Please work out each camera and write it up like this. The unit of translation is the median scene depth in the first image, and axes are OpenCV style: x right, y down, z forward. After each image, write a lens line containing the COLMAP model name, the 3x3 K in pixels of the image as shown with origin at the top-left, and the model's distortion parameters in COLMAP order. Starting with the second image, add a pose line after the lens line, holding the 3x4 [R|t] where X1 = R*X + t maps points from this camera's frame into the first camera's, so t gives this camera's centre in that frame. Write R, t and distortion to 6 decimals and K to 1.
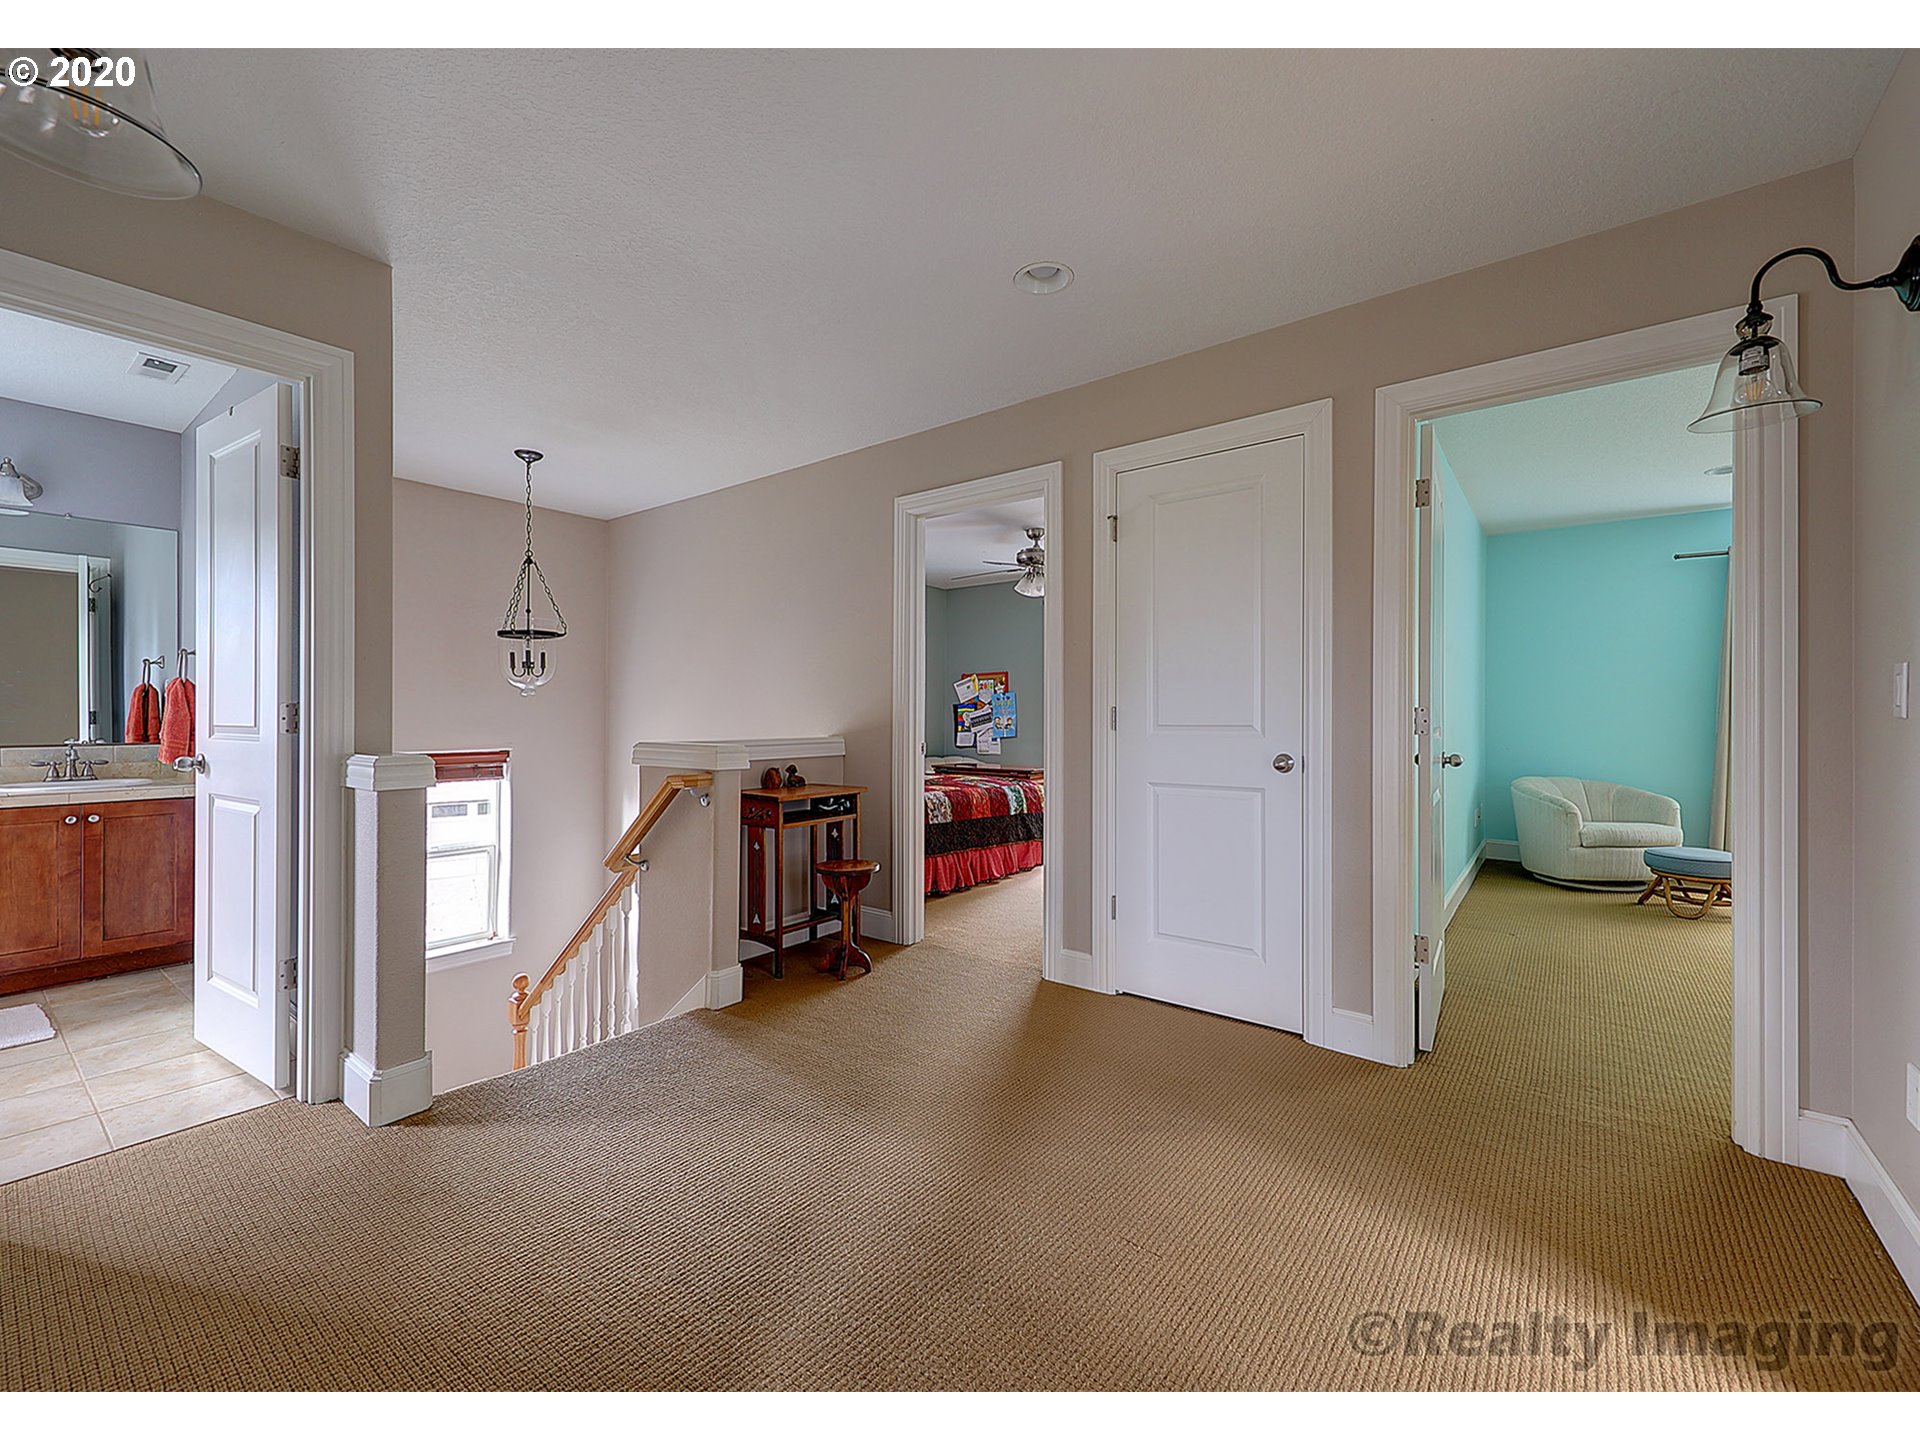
lens RADIAL K [[806.1, 0, 961.2], [0, 806.1, 691.3], [0, 0, 1]] dist [0.010291, -0.000137]
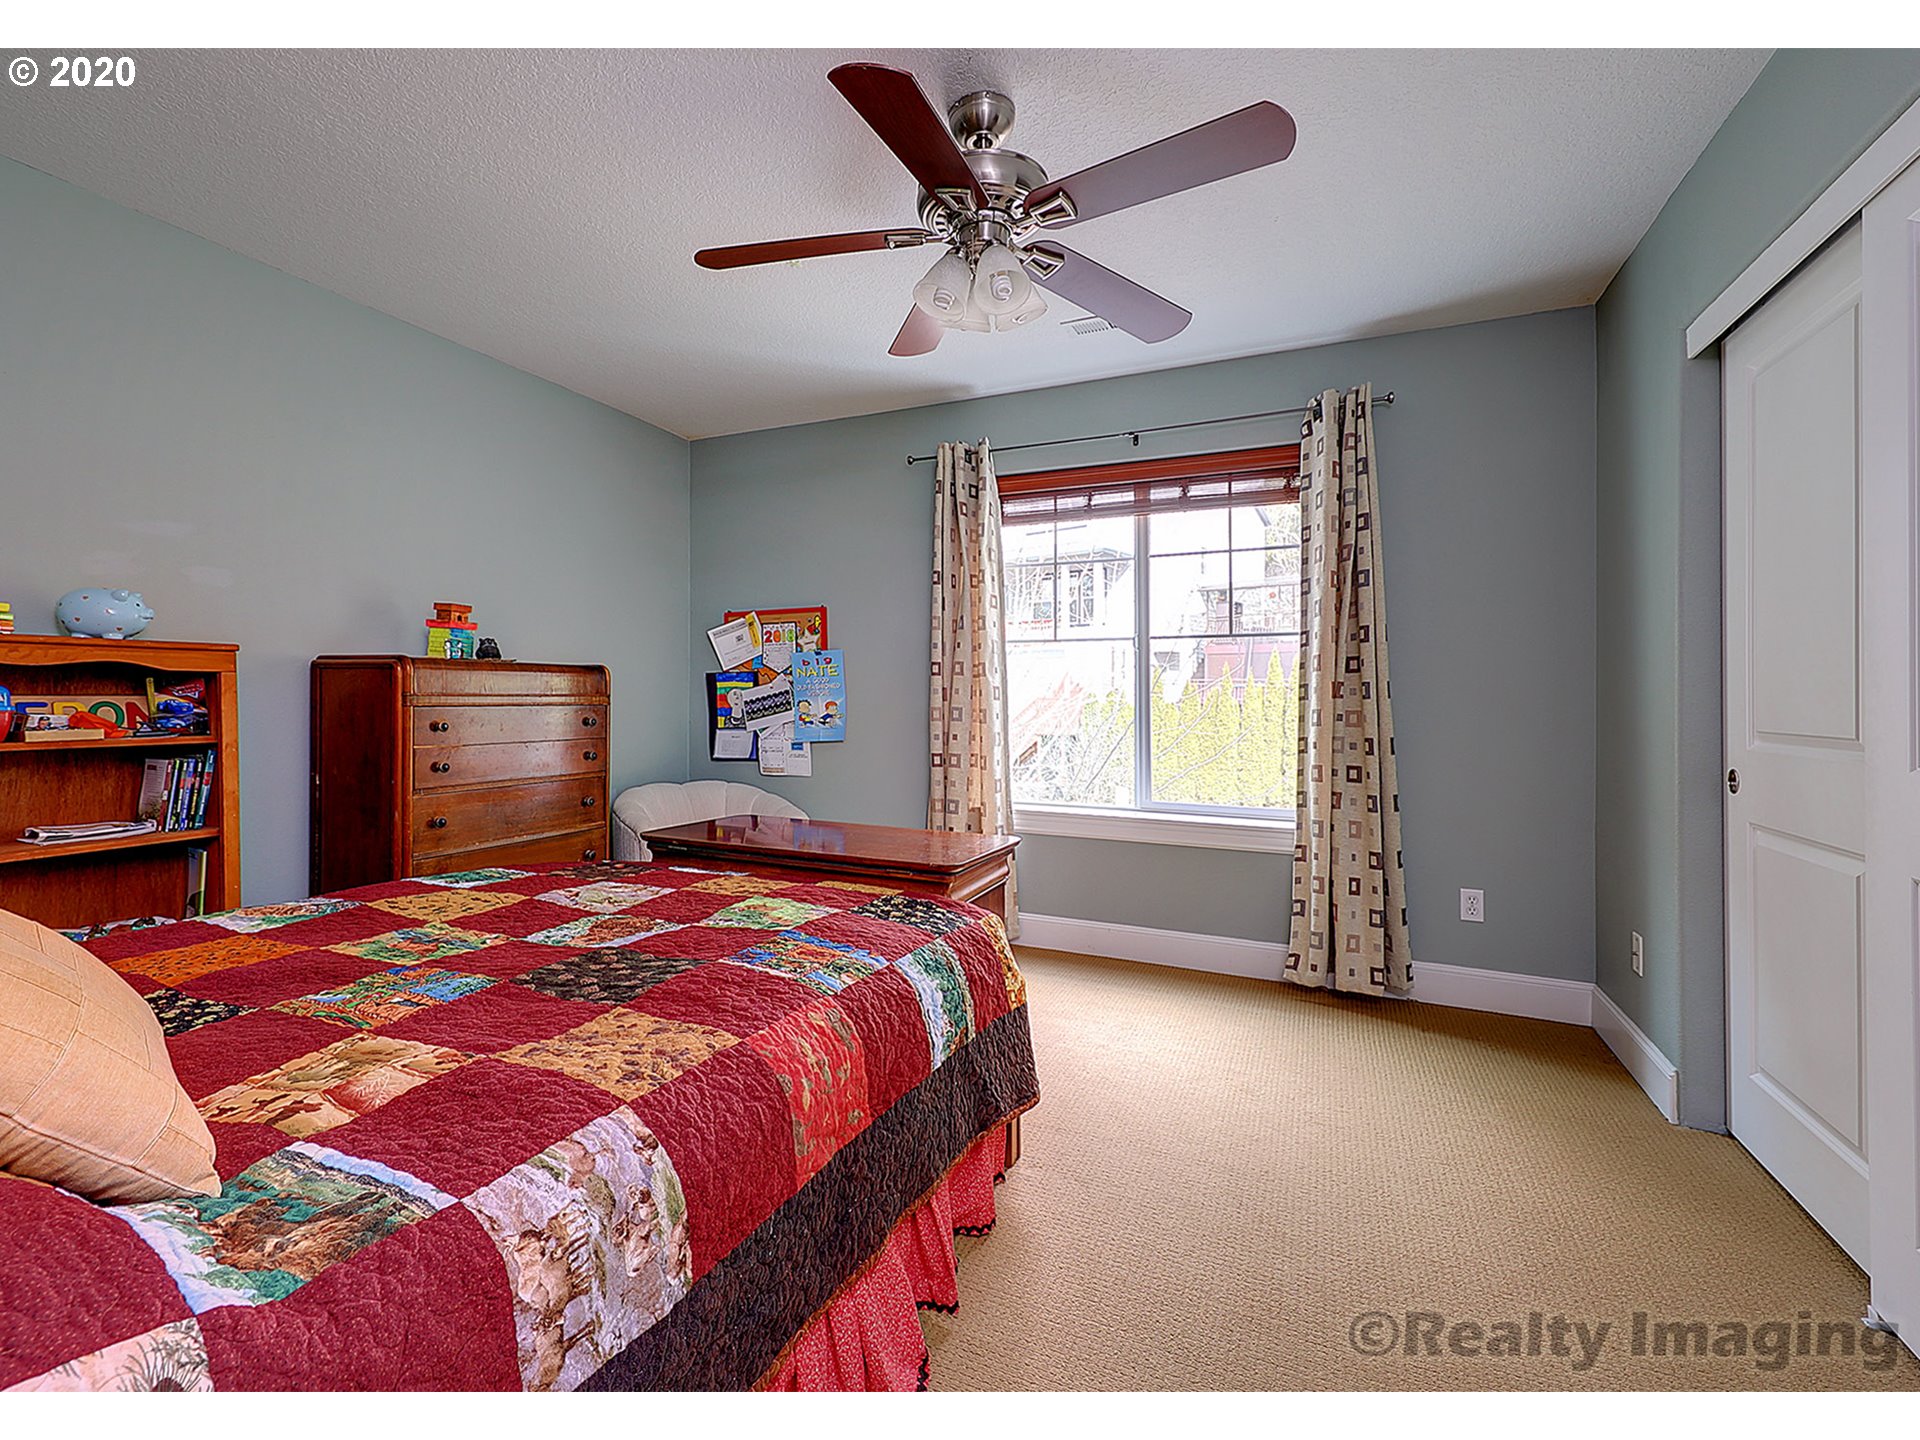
lens RADIAL K [[806.1, 0, 961.2], [0, 806.1, 691.3], [0, 0, 1]] dist [0.010291, -0.000137]
pose [[0.957428, 0.004284, 0.288639, -0.004240], [-0.010719, 0.999728, 0.020716, 0.015964], [-0.288472, -0.022928, 0.957214, 0.508583]]
